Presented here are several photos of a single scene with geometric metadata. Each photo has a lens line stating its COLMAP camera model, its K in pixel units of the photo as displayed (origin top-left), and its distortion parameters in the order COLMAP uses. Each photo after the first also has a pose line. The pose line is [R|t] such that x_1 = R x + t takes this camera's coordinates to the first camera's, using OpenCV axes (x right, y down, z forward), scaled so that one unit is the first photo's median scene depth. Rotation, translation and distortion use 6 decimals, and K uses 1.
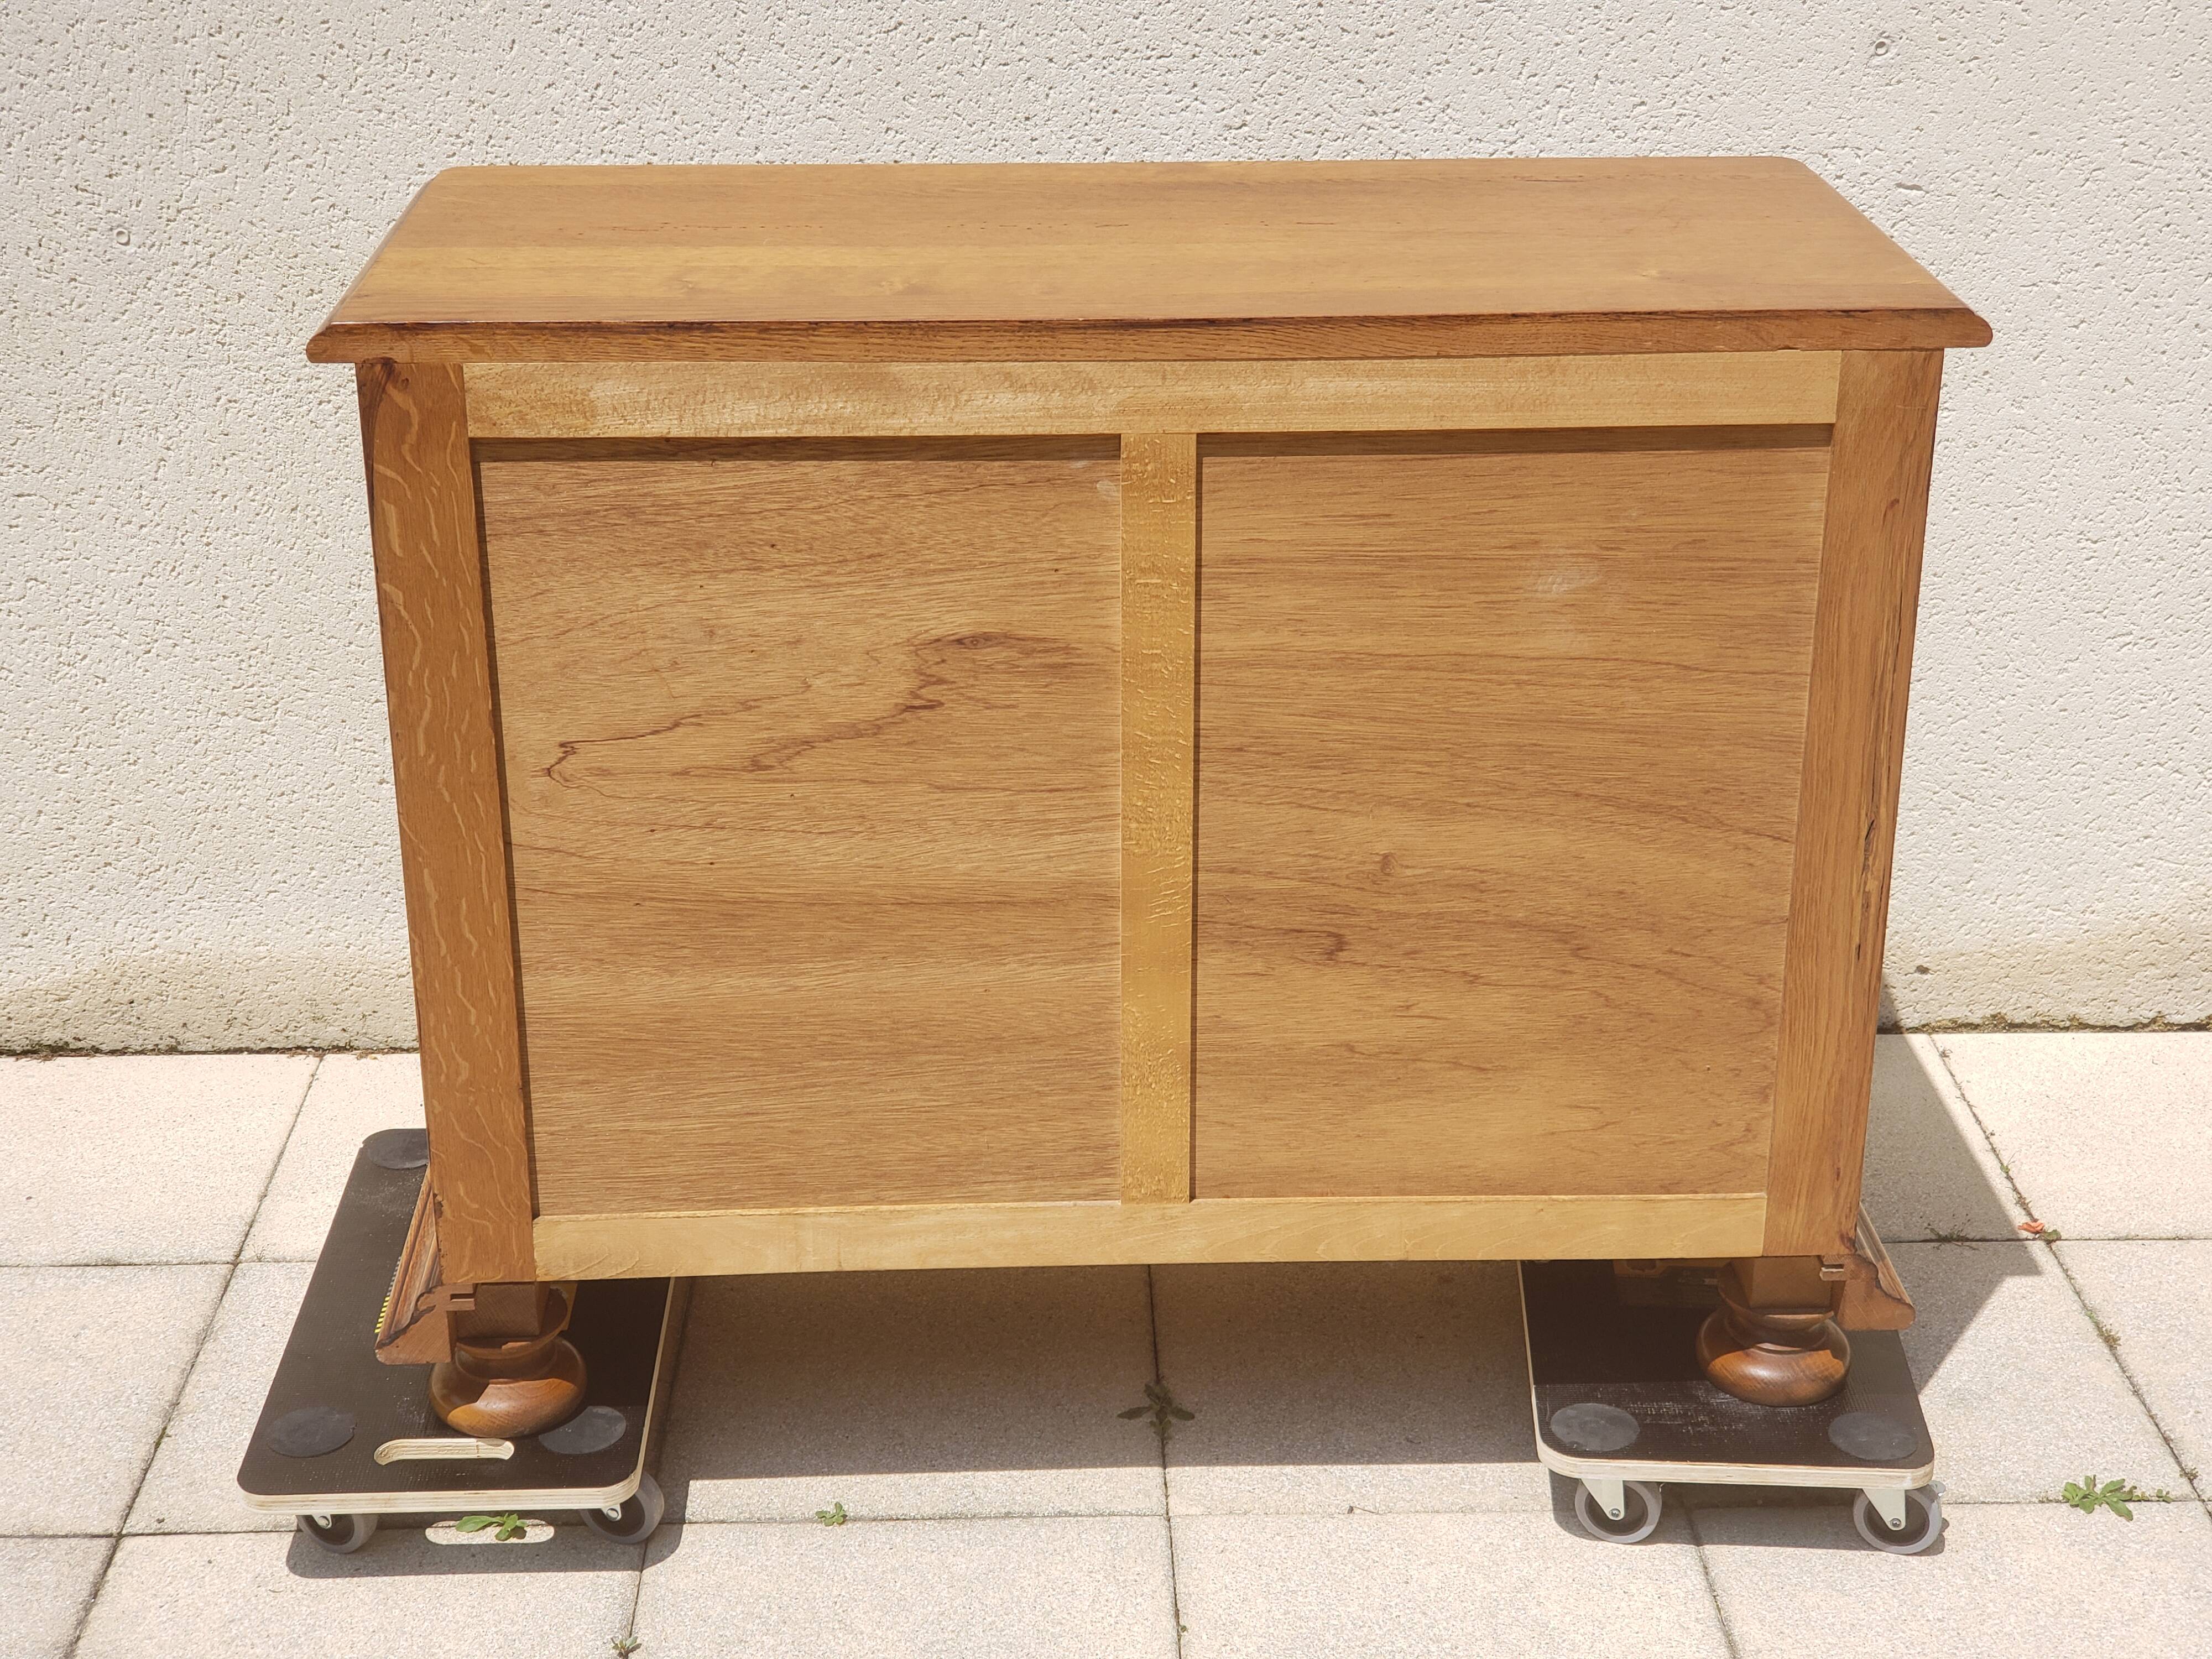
lens RADIAL K [[3227.8, 0, 1101.1], [0, 3227.8, 822.5], [0, 0, 1]] dist [0.048231, 0.000000]
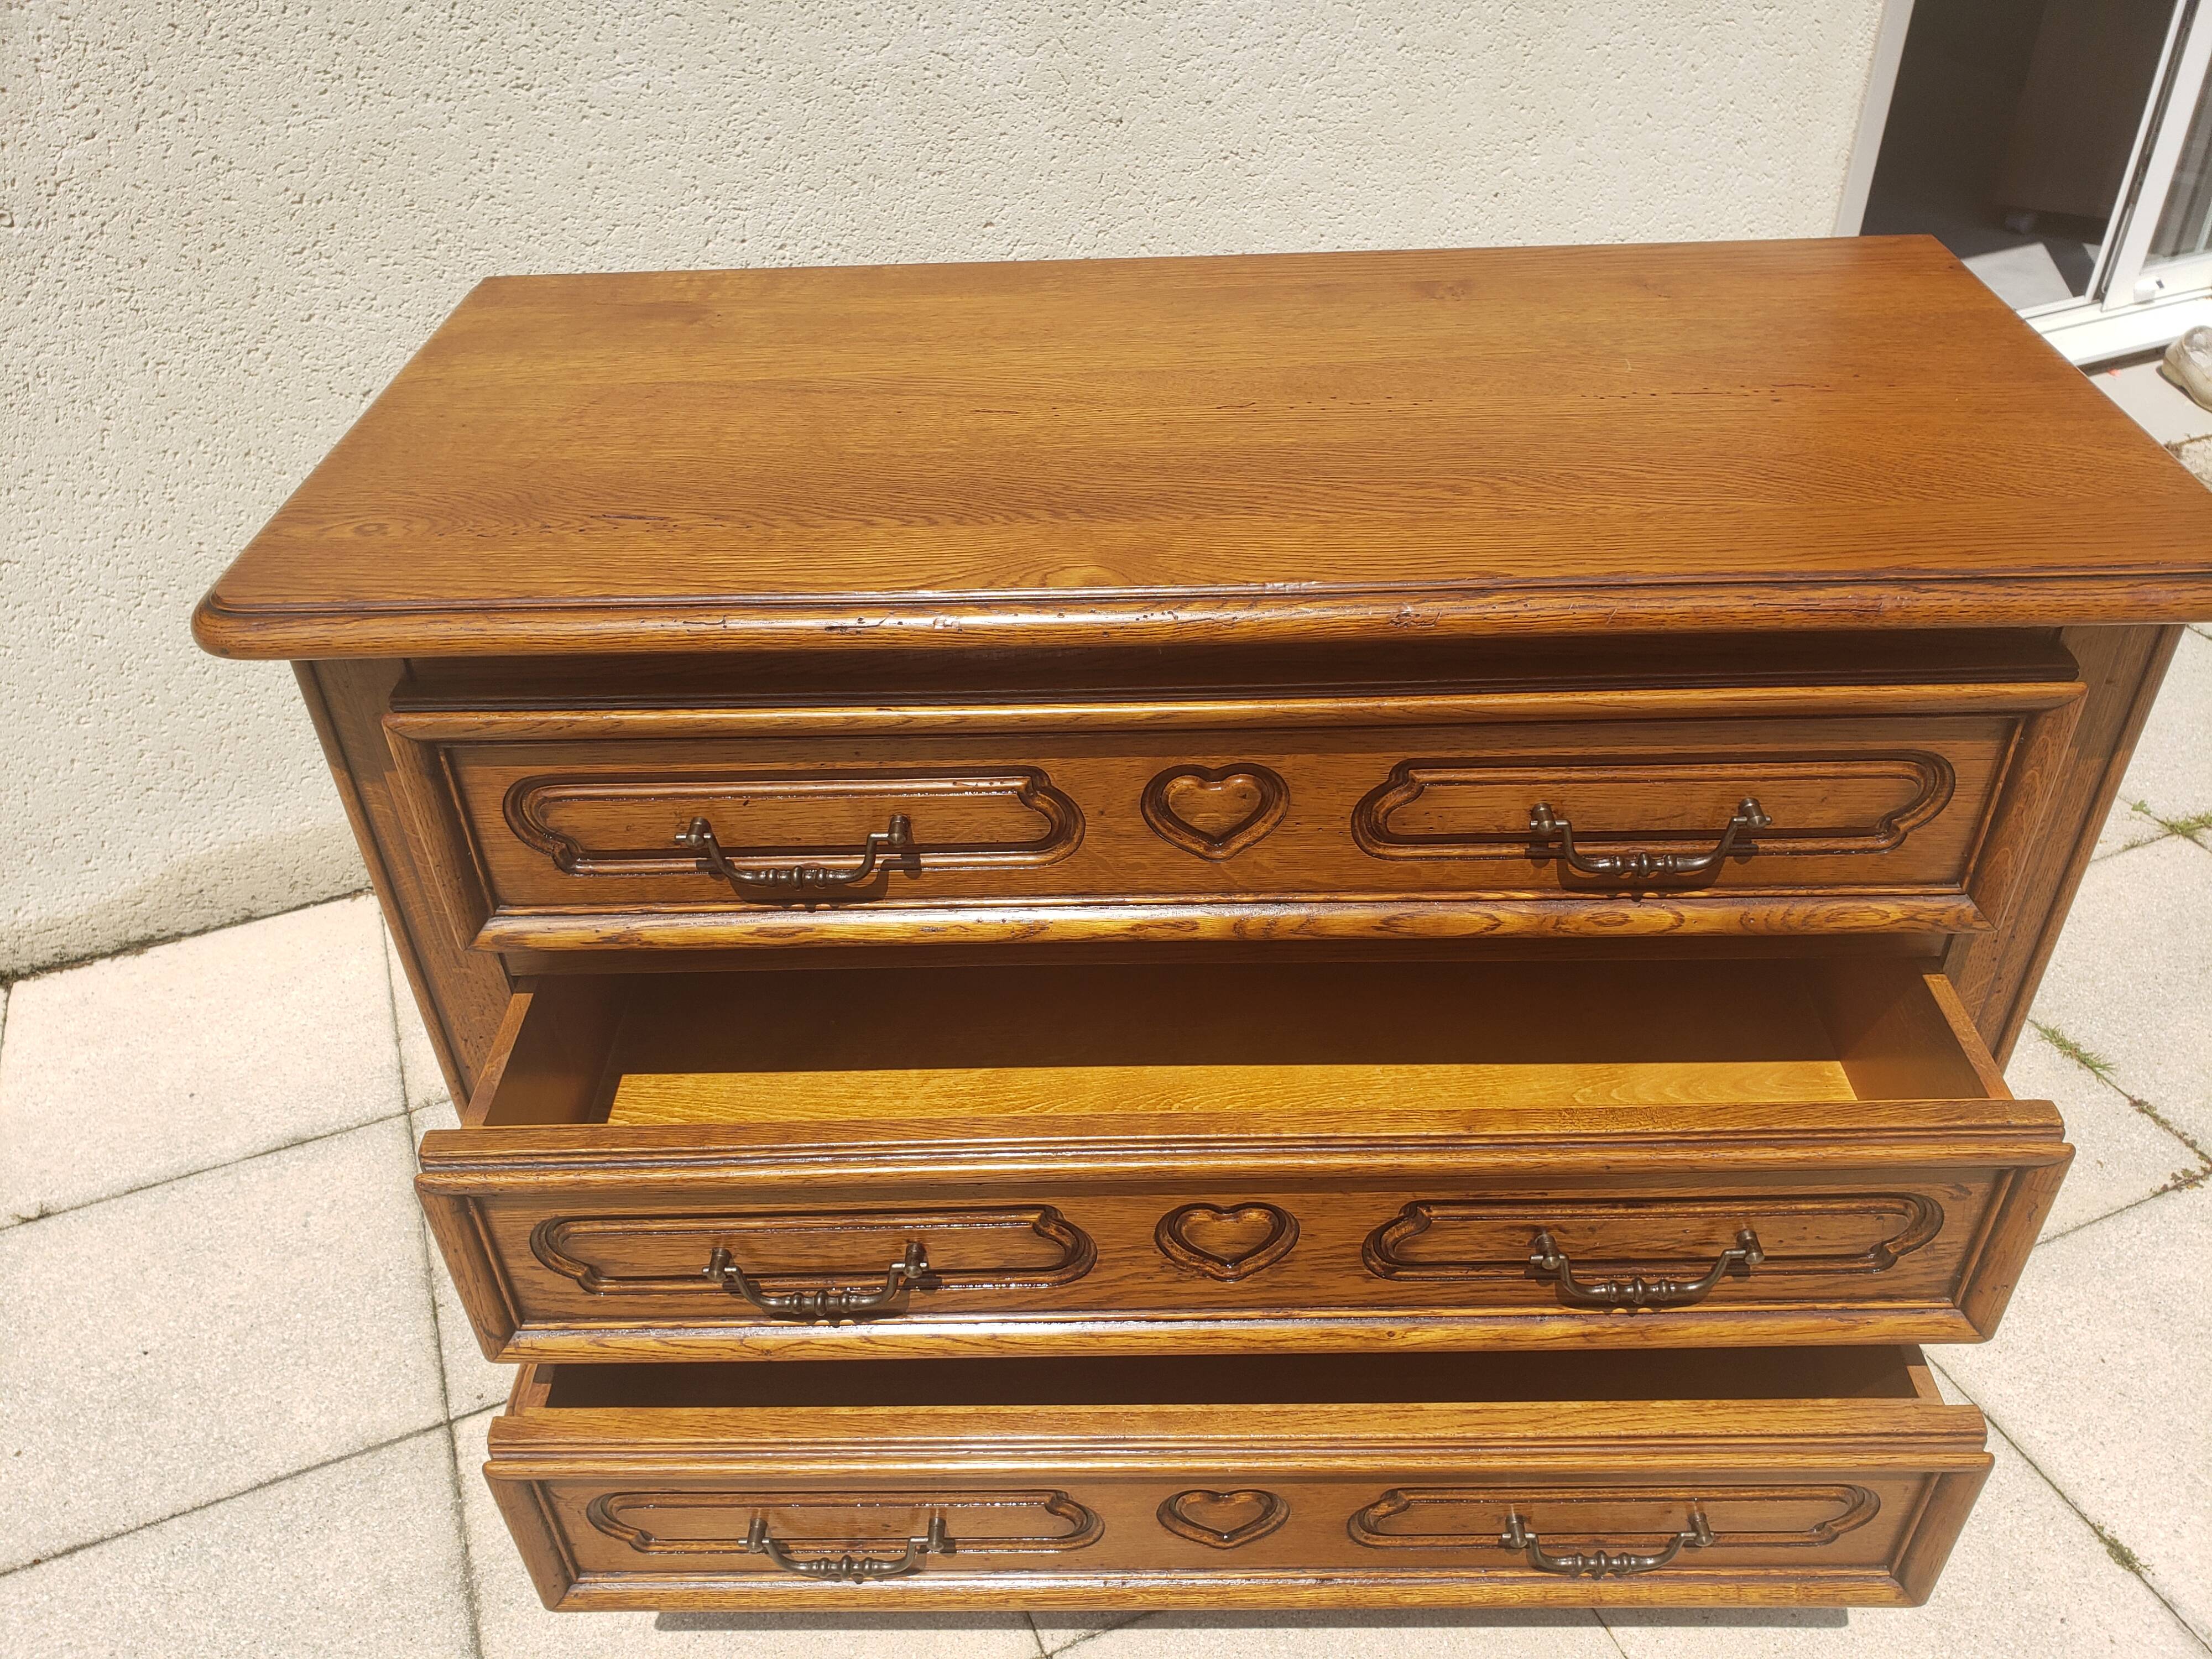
lens RADIAL K [[1723.9, 0, 1099.0], [0, 1723.9, 840.8], [0, 0, 1]] dist [0.008412, 0.003945]
pose [[0.934484, -0.239968, 0.262973, -0.196632], [0.168856, 0.949067, 0.266009, -0.094631], [-0.313413, -0.204176, 0.927407, 0.403049]]
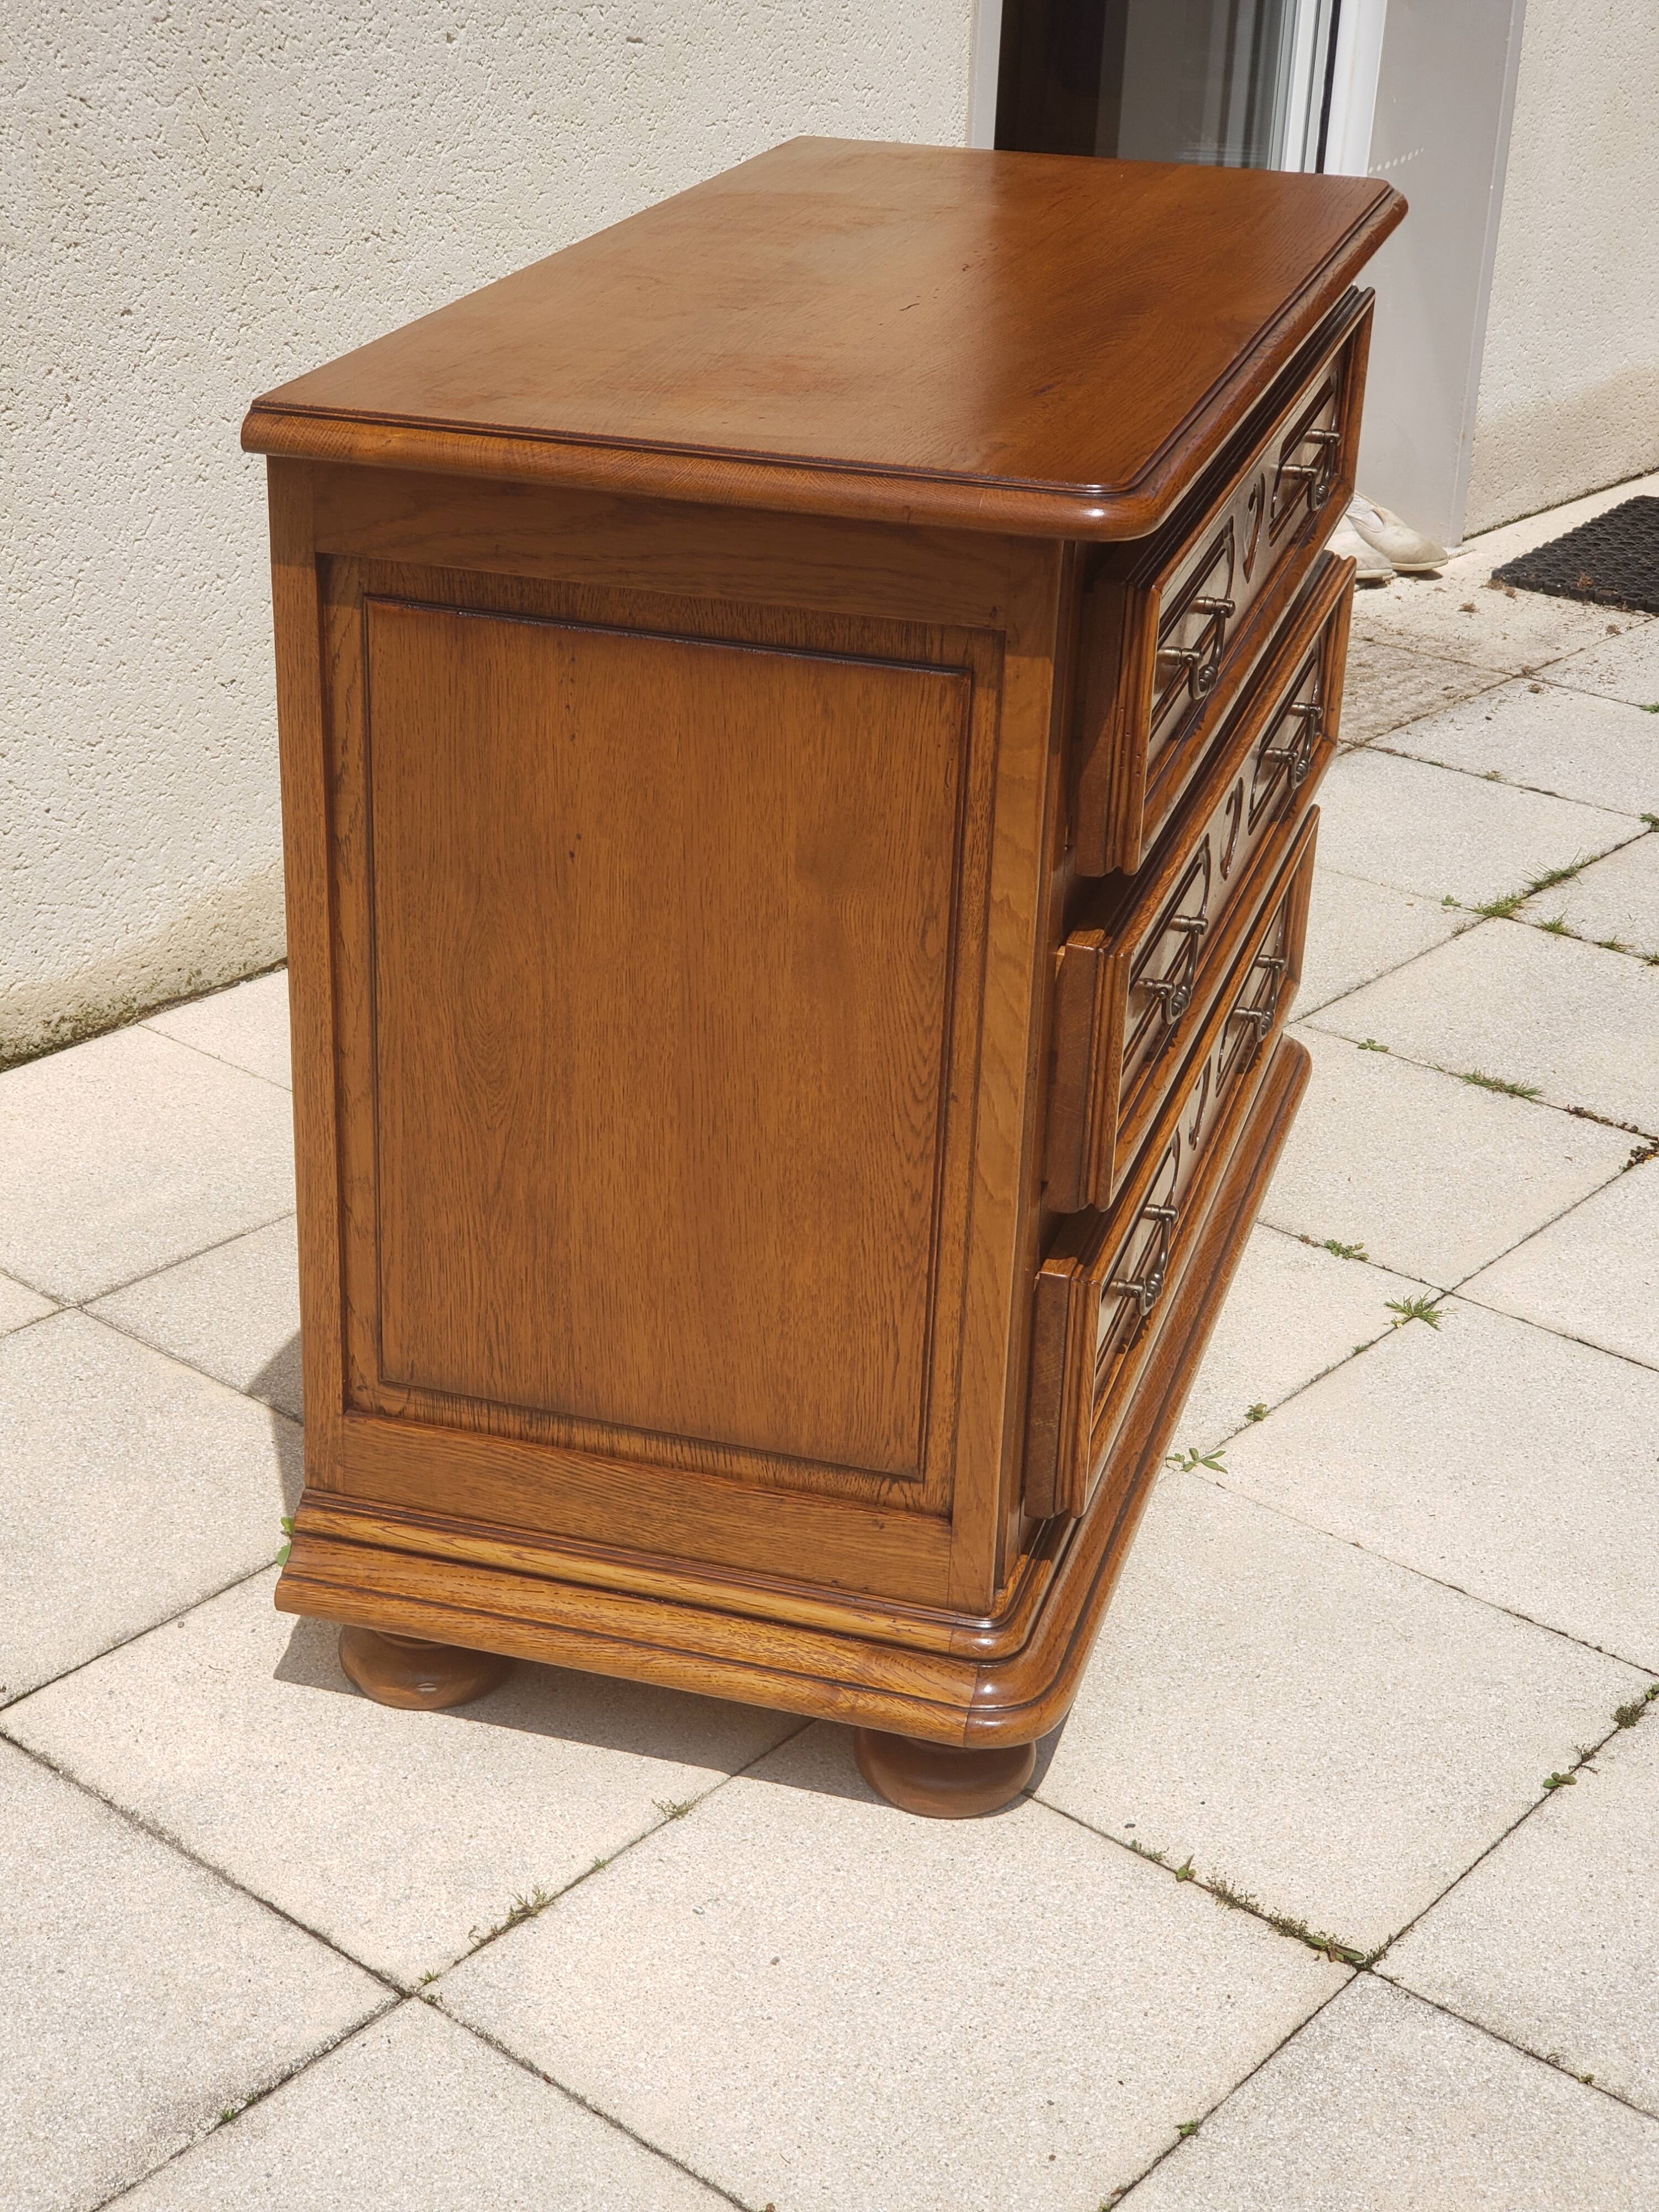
lens RADIAL K [[3227.8, 0, 757.3], [0, 3227.8, 1145.8], [0, 0, 1]] dist [0.048231, 0.000000]
pose [[0.671469, -0.301638, 0.676863, -0.685898], [0.255982, 0.951593, 0.170126, -0.017212], [-0.695415, 0.059030, 0.716179, 0.233778]]
